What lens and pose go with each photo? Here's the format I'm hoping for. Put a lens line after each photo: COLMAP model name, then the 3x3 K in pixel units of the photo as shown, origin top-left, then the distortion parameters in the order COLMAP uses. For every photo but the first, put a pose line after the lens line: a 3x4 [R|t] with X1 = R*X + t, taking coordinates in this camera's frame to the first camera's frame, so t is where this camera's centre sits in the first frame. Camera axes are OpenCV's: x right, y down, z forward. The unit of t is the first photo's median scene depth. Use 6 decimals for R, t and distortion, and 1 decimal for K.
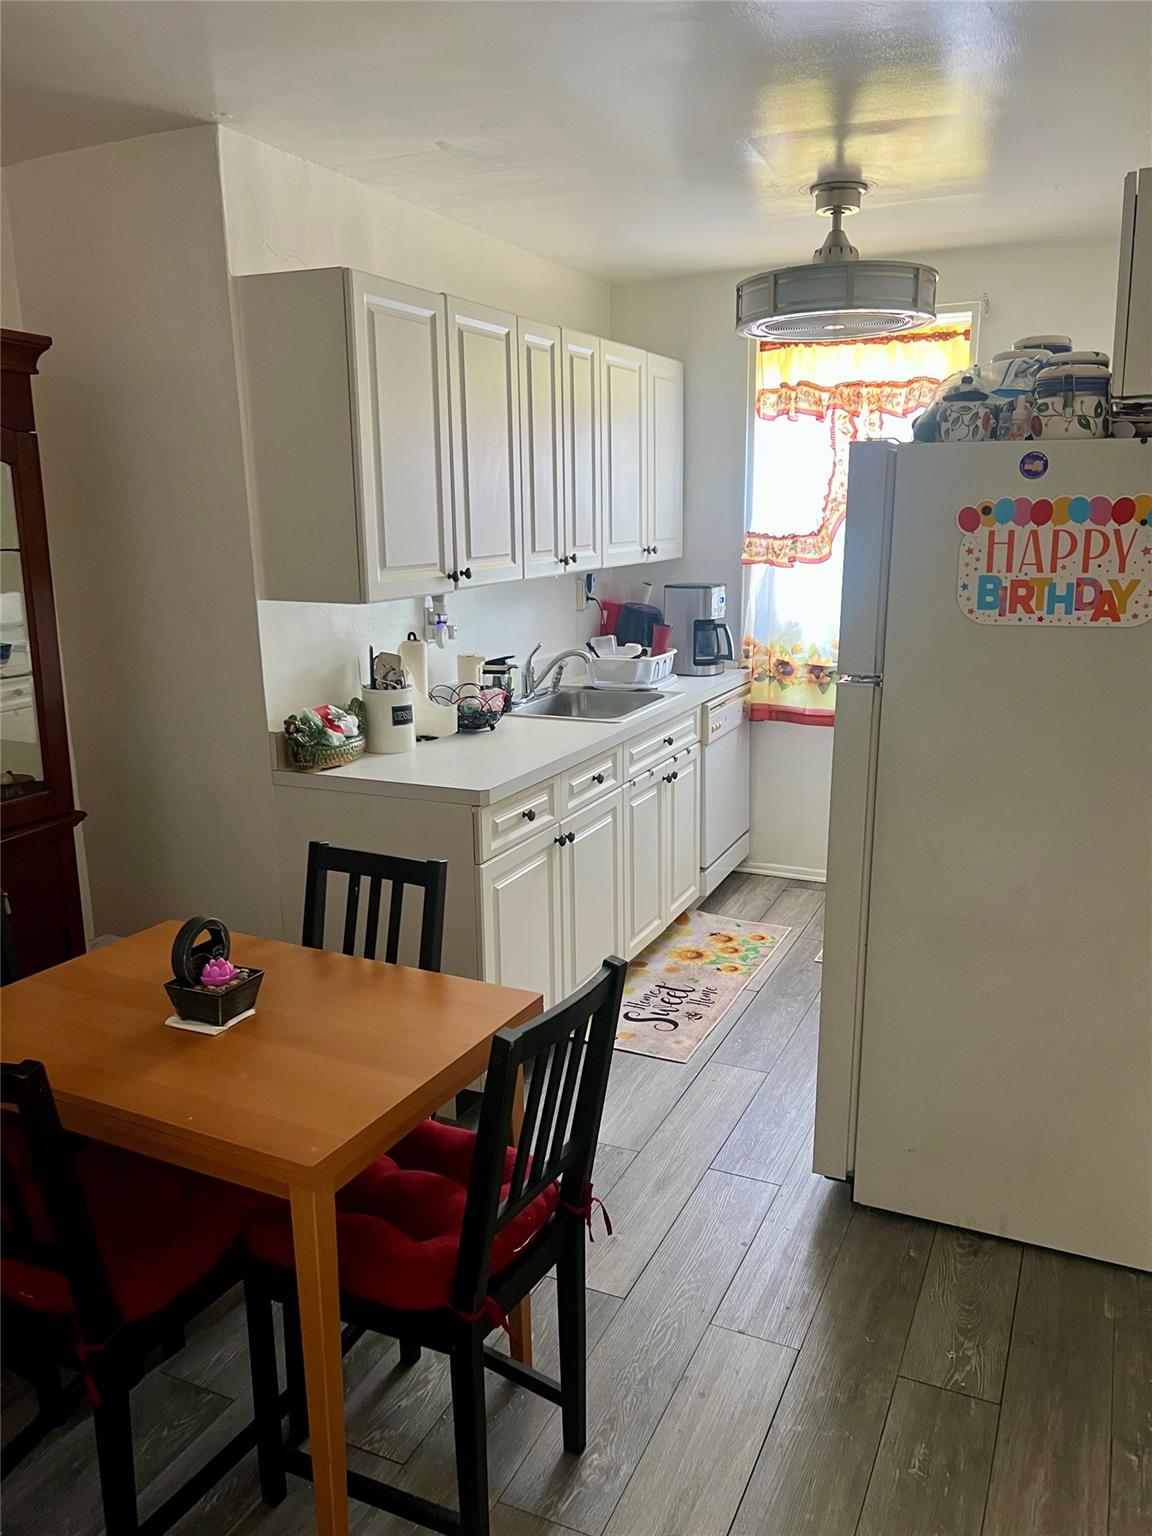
lens RADIAL K [[1158.1, 0, 594.3], [0, 1158.1, 782.5], [0, 0, 1]] dist [0.055725, -0.066988]
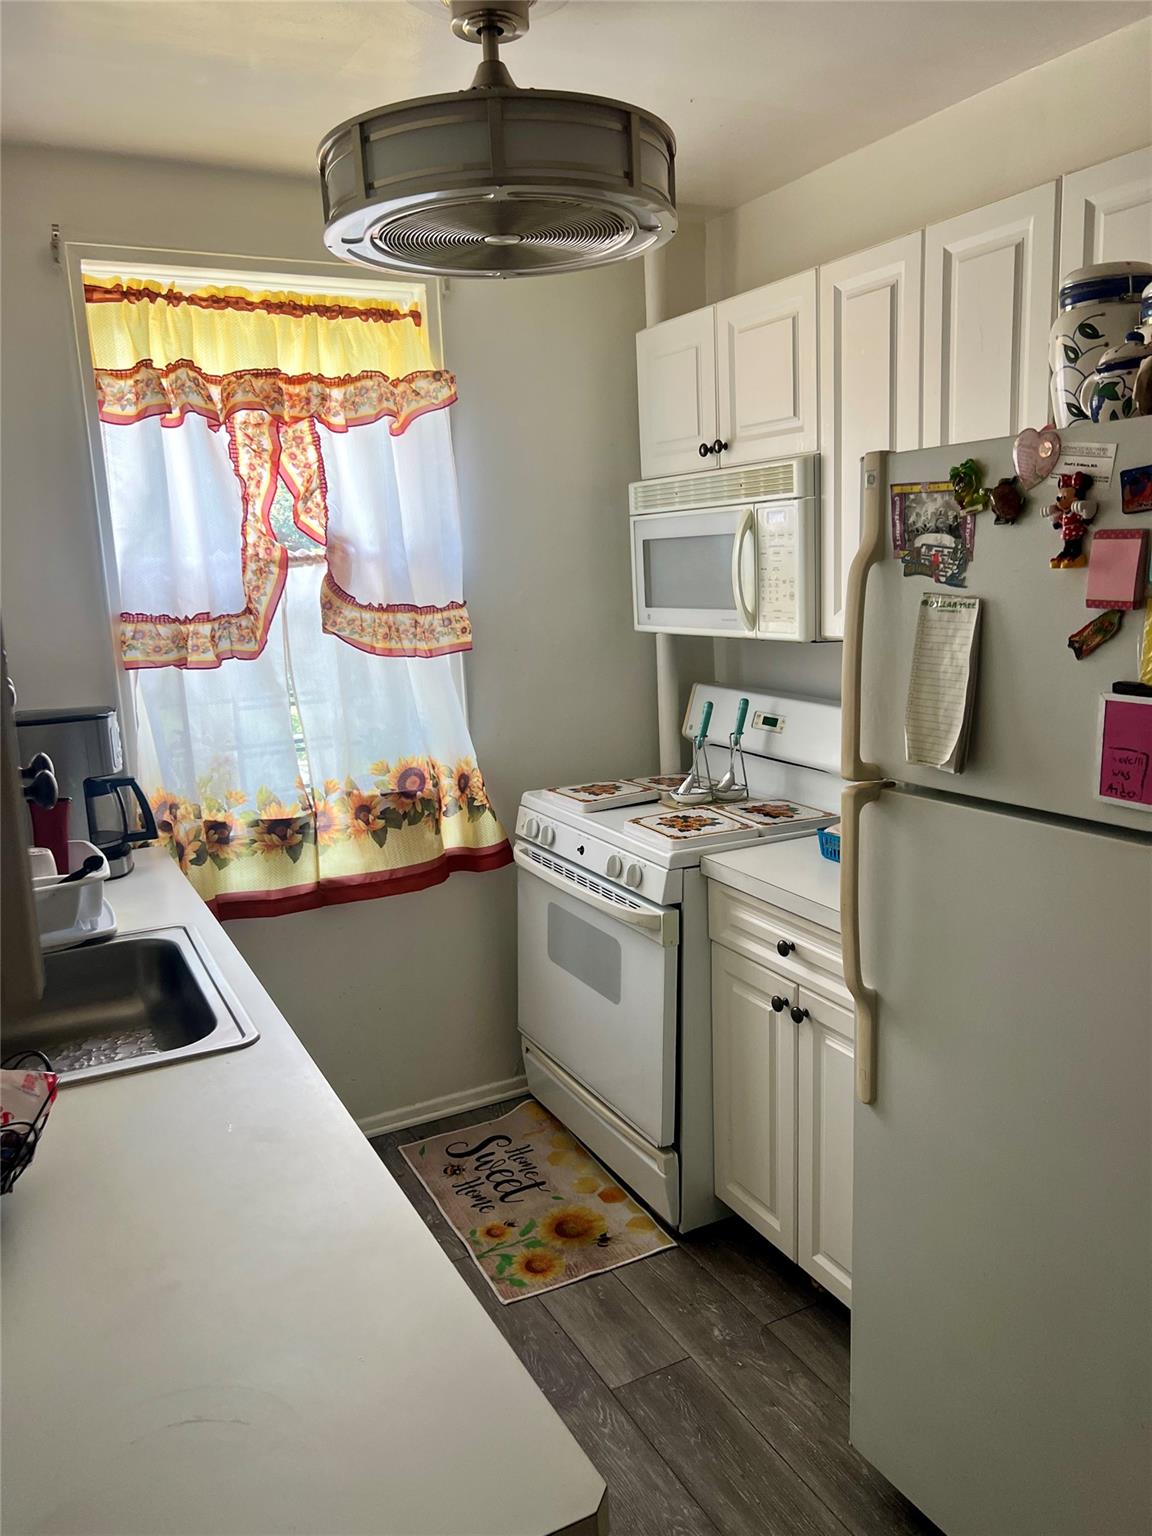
lens RADIAL K [[1158.1, 0, 569.0], [0, 1158.1, 780.0], [0, 0, 1]] dist [0.055725, -0.066988]
pose [[0.624662, -0.163470, 0.763593, -0.229182], [0.212401, 0.976545, 0.035303, -0.140002], [-0.751454, 0.140135, 0.644732, 0.609119]]
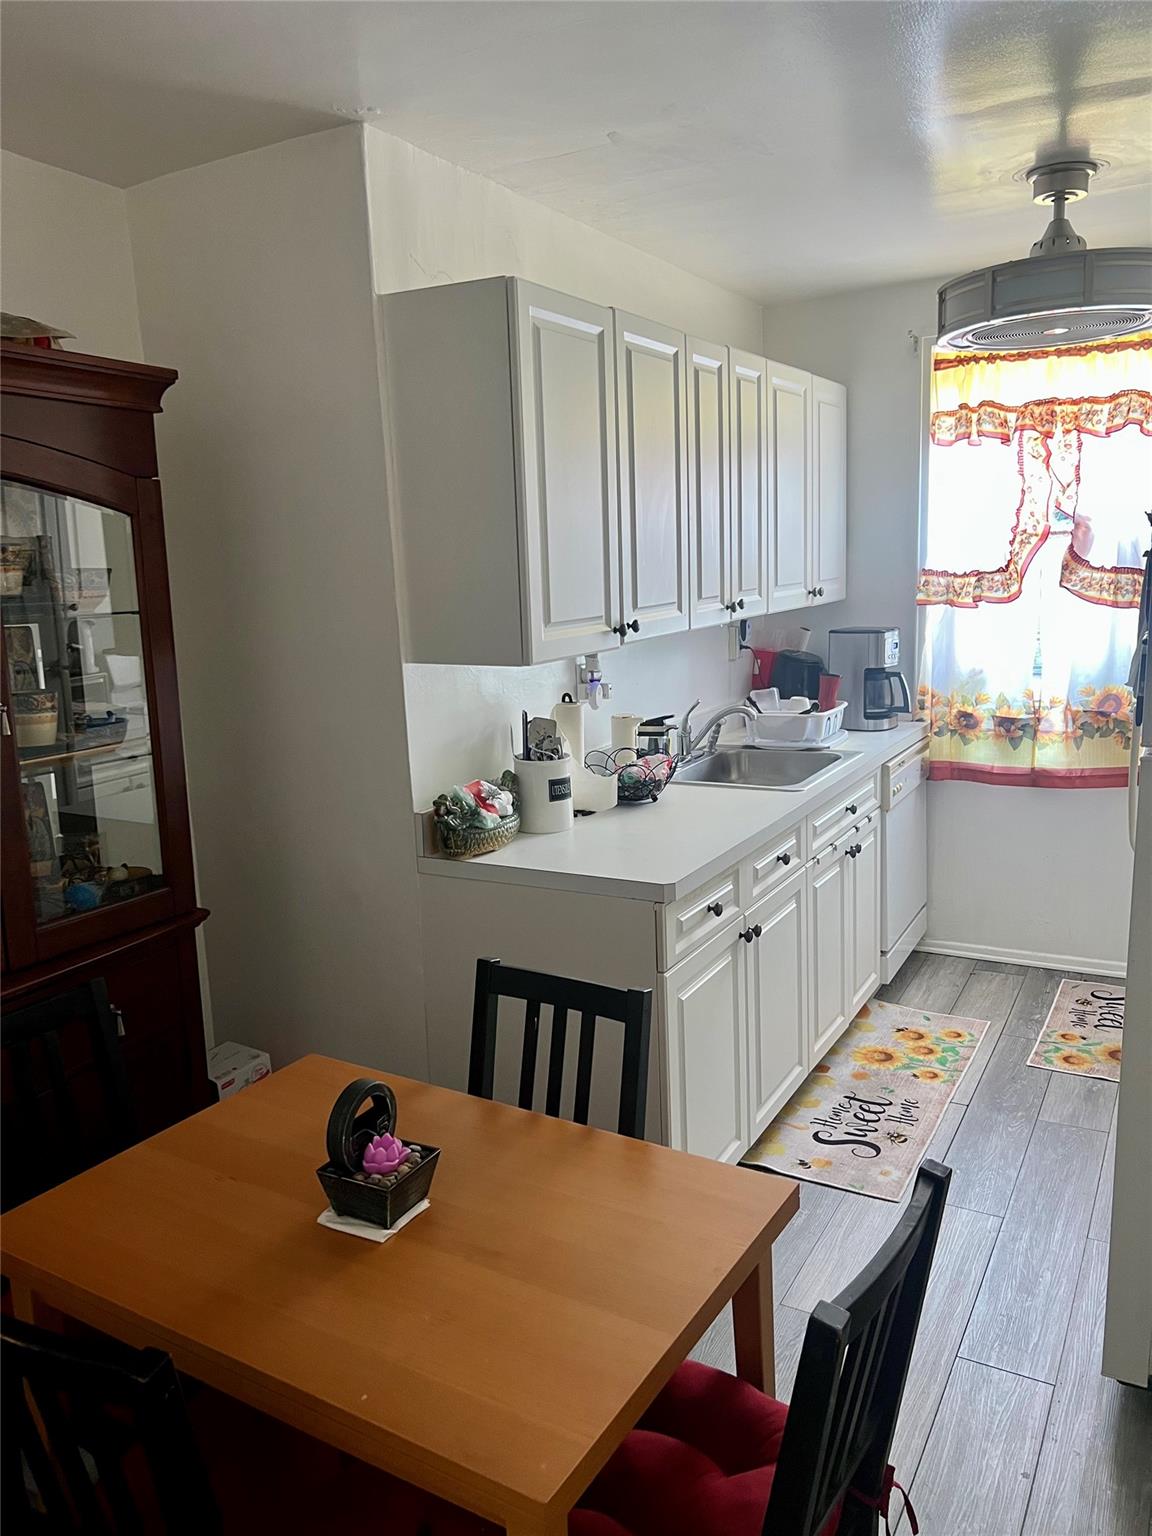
lens RADIAL K [[1158.1, 0, 592.7], [0, 1158.1, 769.4], [0, 0, 1]] dist [0.055725, -0.066988]
pose [[0.996691, -0.011308, -0.080494, -0.063420], [0.007500, 0.998845, -0.047452, -0.028068], [0.080938, 0.046692, 0.995625, 0.123235]]
